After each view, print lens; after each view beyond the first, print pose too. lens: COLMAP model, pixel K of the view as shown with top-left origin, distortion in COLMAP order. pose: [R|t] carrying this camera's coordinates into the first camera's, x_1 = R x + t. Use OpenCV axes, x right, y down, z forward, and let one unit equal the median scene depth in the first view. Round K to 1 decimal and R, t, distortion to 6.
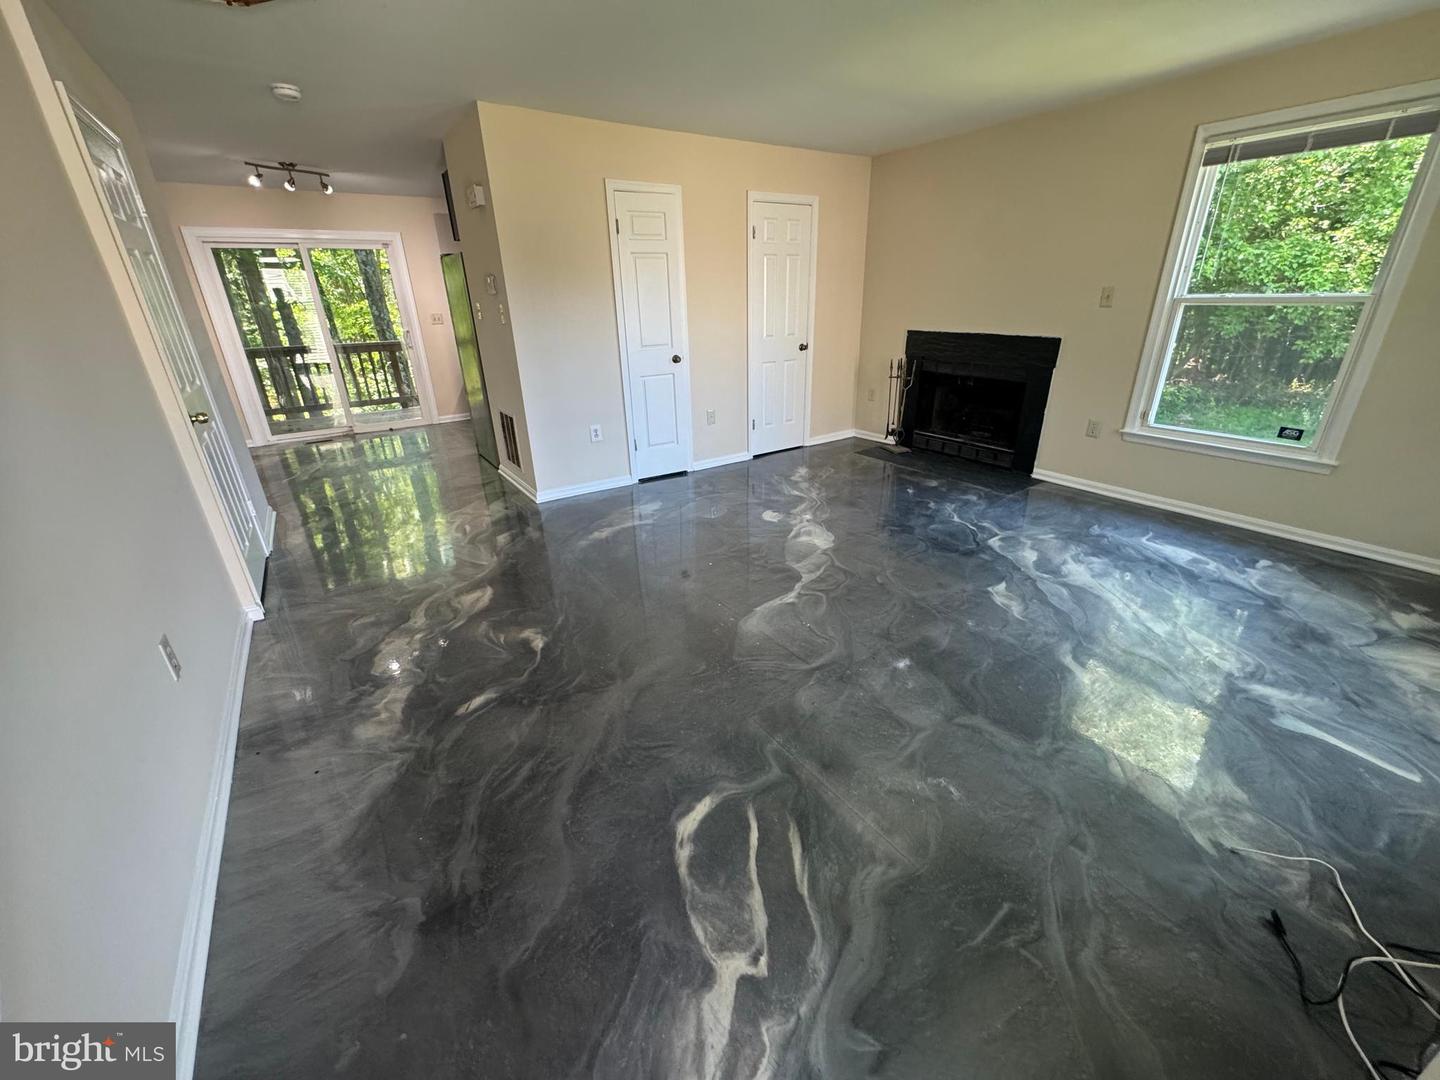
lens RADIAL K [[578.0, 0, 721.1], [0, 578.0, 539.7], [0, 0, 1]] dist [-0.001245, 0.000399]
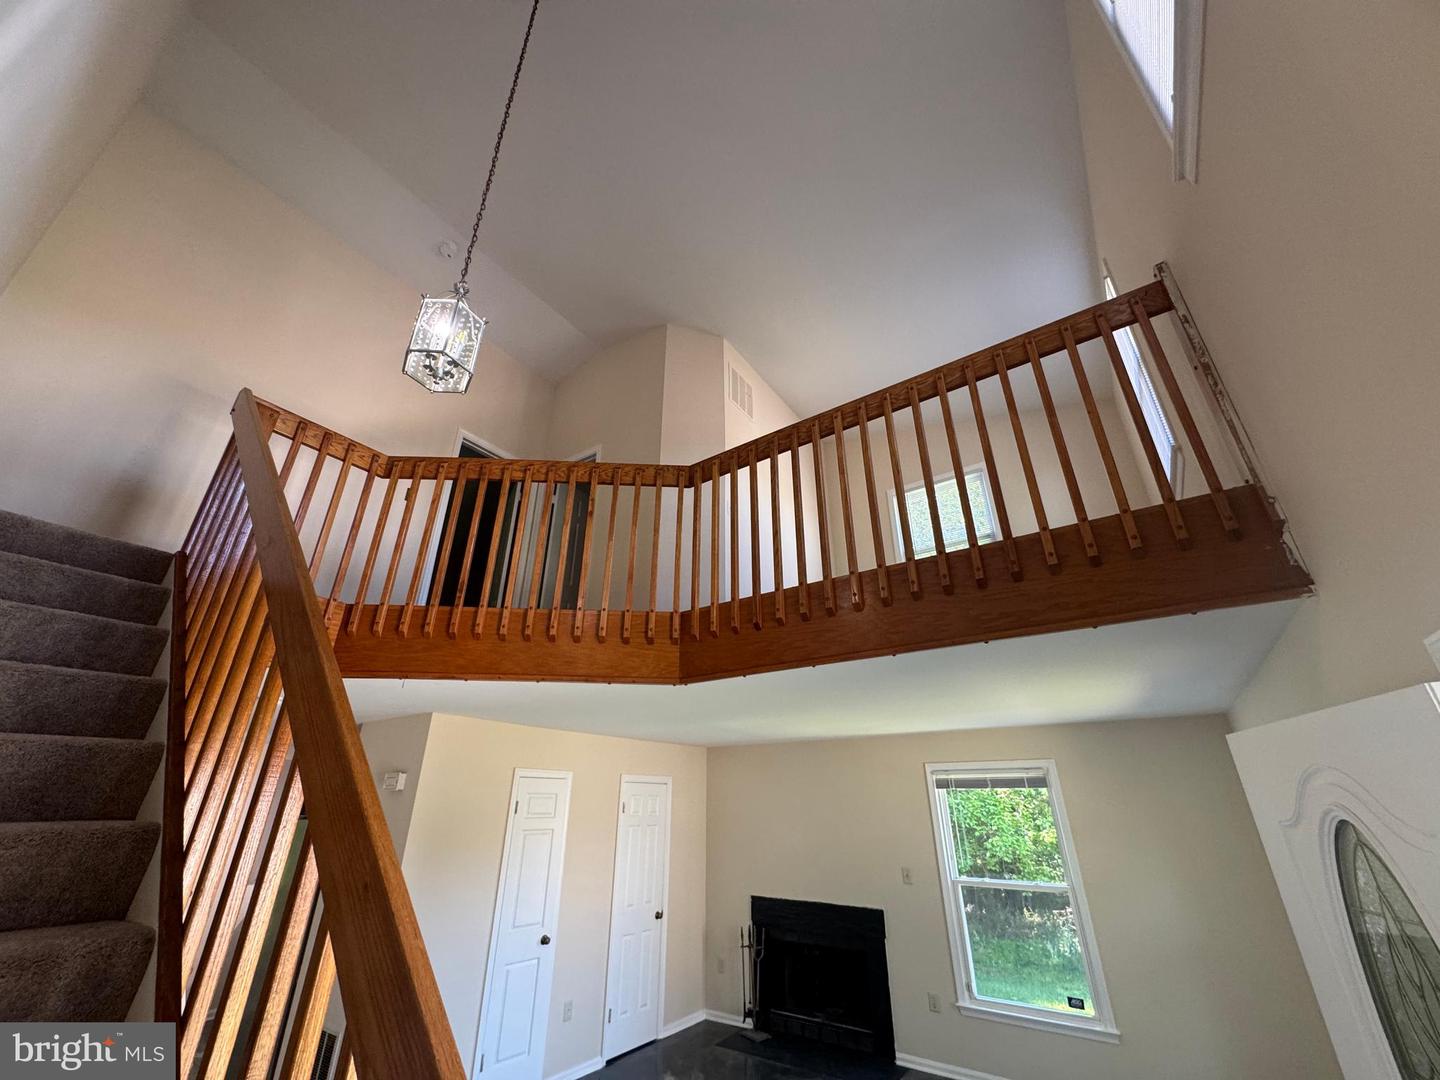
lens RADIAL K [[578.0, 0, 719.7], [0, 578.0, 533.4], [0, 0, 1]] dist [-0.001245, 0.000399]
pose [[0.937999, 0.171233, 0.301391, -0.193771], [0.112209, 0.672664, -0.731391, -0.027631], [-0.327973, 0.719863, 0.611744, -0.163452]]
